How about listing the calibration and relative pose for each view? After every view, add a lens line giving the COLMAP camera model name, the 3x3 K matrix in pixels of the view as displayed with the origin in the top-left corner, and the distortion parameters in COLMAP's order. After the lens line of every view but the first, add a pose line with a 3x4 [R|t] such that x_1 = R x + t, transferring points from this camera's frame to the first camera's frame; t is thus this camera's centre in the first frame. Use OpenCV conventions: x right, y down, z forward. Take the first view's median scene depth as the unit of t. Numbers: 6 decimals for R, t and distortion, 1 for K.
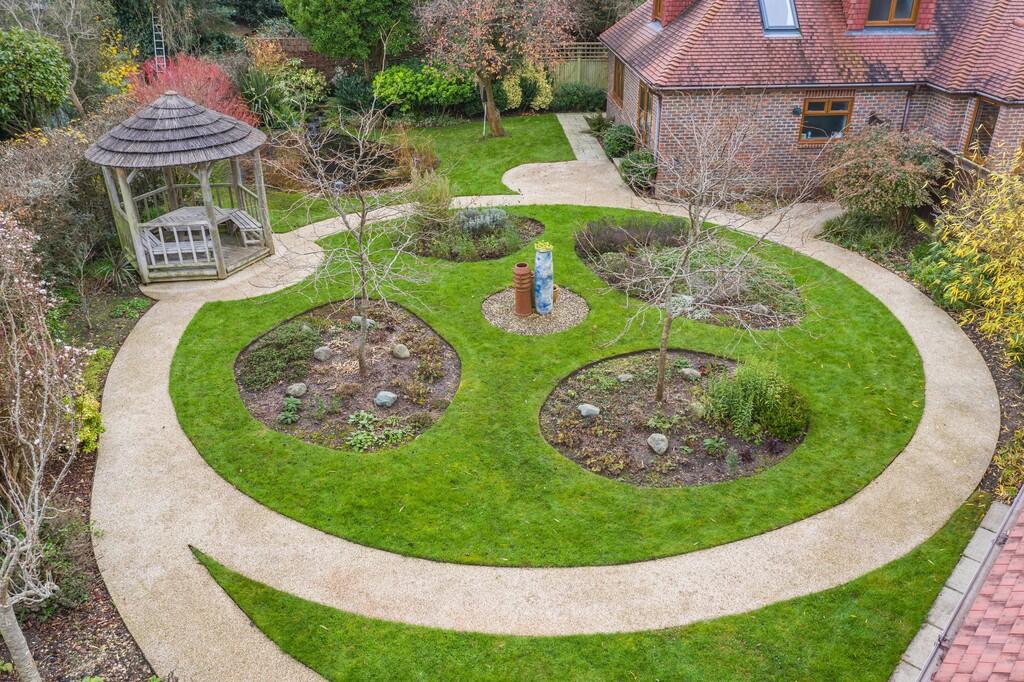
lens RADIAL K [[800.6, 0, 512.0], [0, 800.6, 341.0], [0, 0, 1]] dist [-0.018612, 0.003580]
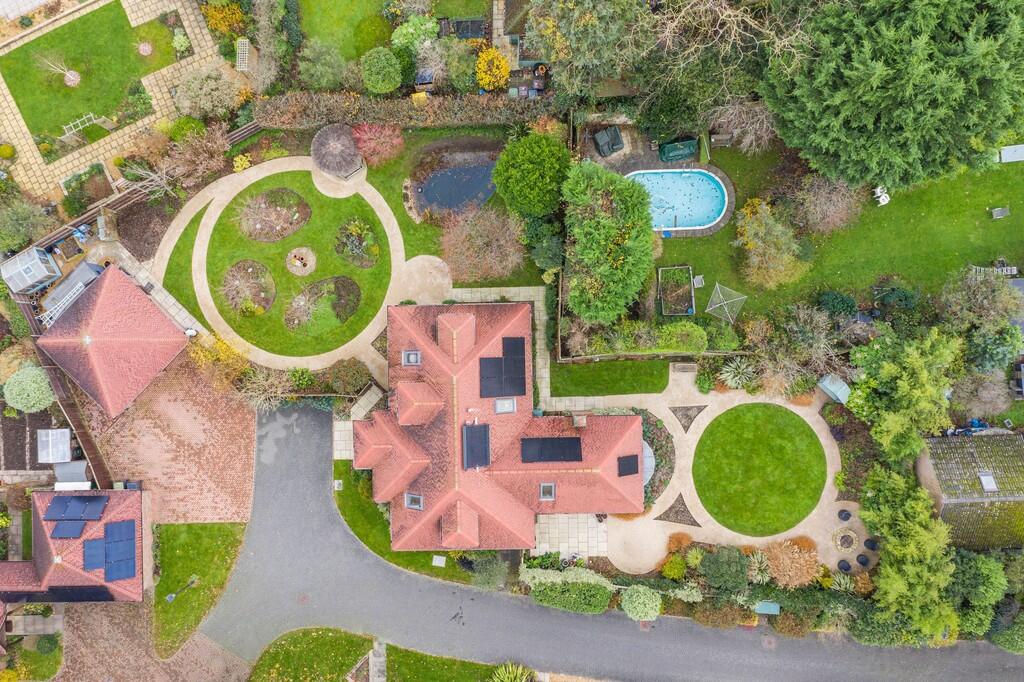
lens RADIAL K [[800.6, 0, 512.0], [0, 800.6, 341.0], [0, 0, 1]] dist [-0.018612, 0.003580]
pose [[-0.034356, 0.999408, -0.001913, 0.322137], [-0.469409, -0.014446, 0.882863, -3.252175], [0.882312, 0.031230, 0.469627, 0.119965]]
